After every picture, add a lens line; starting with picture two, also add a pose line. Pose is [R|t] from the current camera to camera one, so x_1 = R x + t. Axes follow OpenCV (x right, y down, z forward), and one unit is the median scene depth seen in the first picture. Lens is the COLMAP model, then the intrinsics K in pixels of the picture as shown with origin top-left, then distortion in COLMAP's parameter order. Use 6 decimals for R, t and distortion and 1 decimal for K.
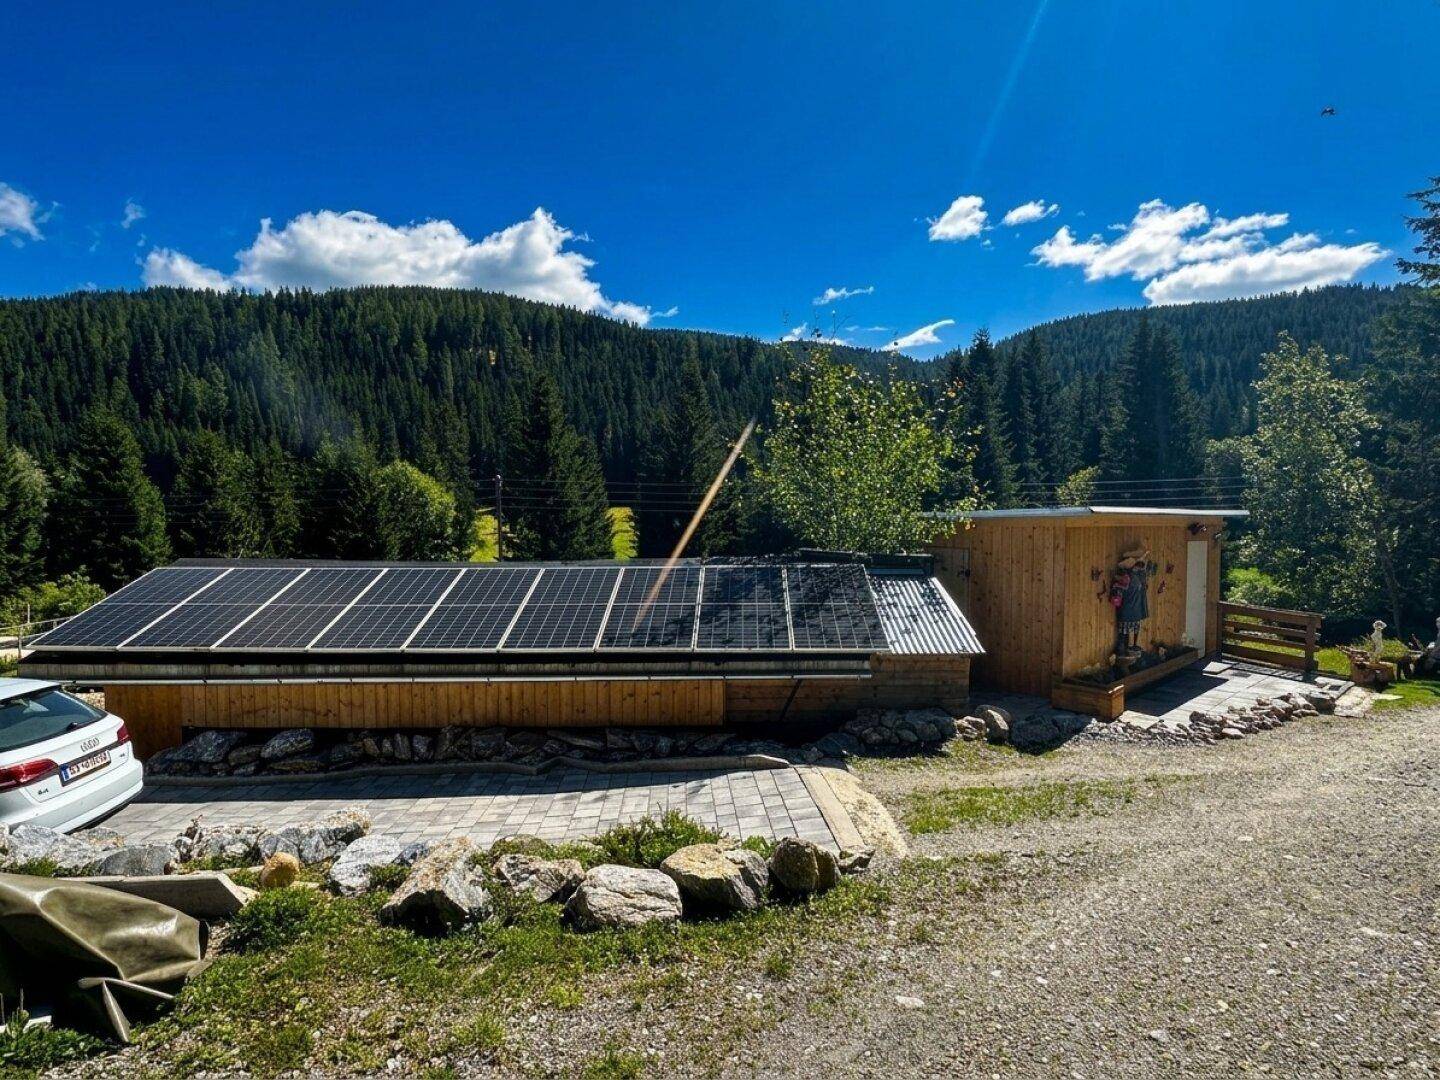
lens RADIAL K [[711.2, 0, 717.9], [0, 711.2, 543.7], [0, 0, 1]] dist [-0.002179, -0.000401]
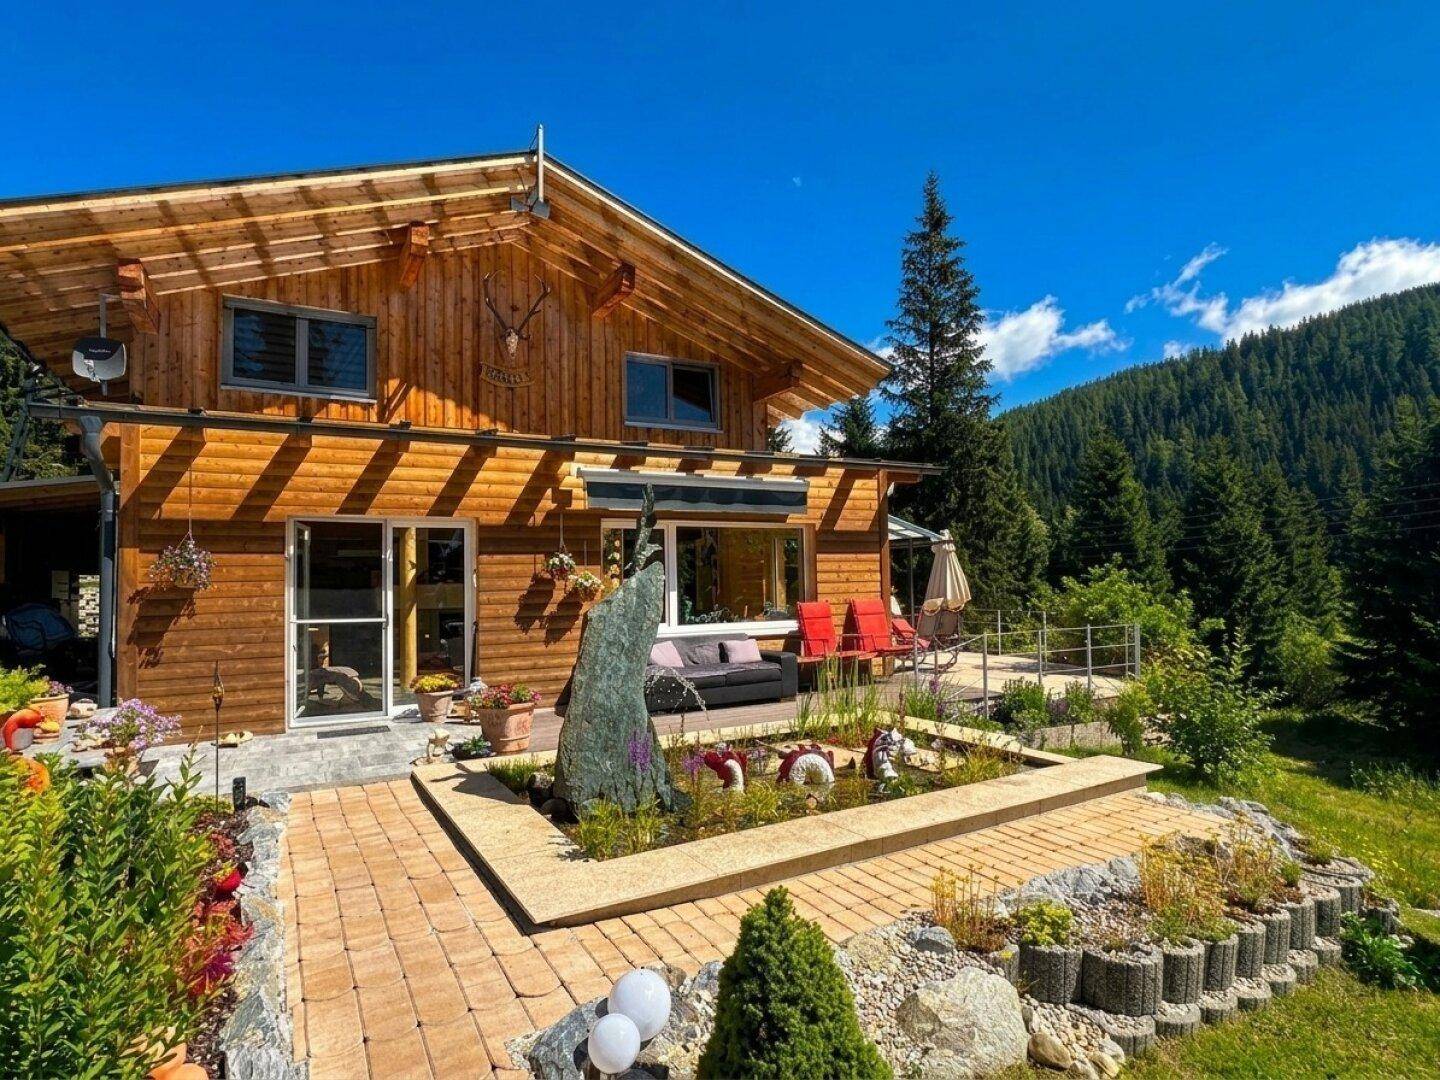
lens RADIAL K [[764.0, 0, 720.9], [0, 764.0, 542.9], [0, 0, 1]] dist [-0.001119, -0.000559]
pose [[0.400912, -0.054246, -0.914509, -0.182861], [-0.024339, 0.997262, -0.069824, 0.032762], [0.915793, 0.050251, 0.398494, 0.180531]]
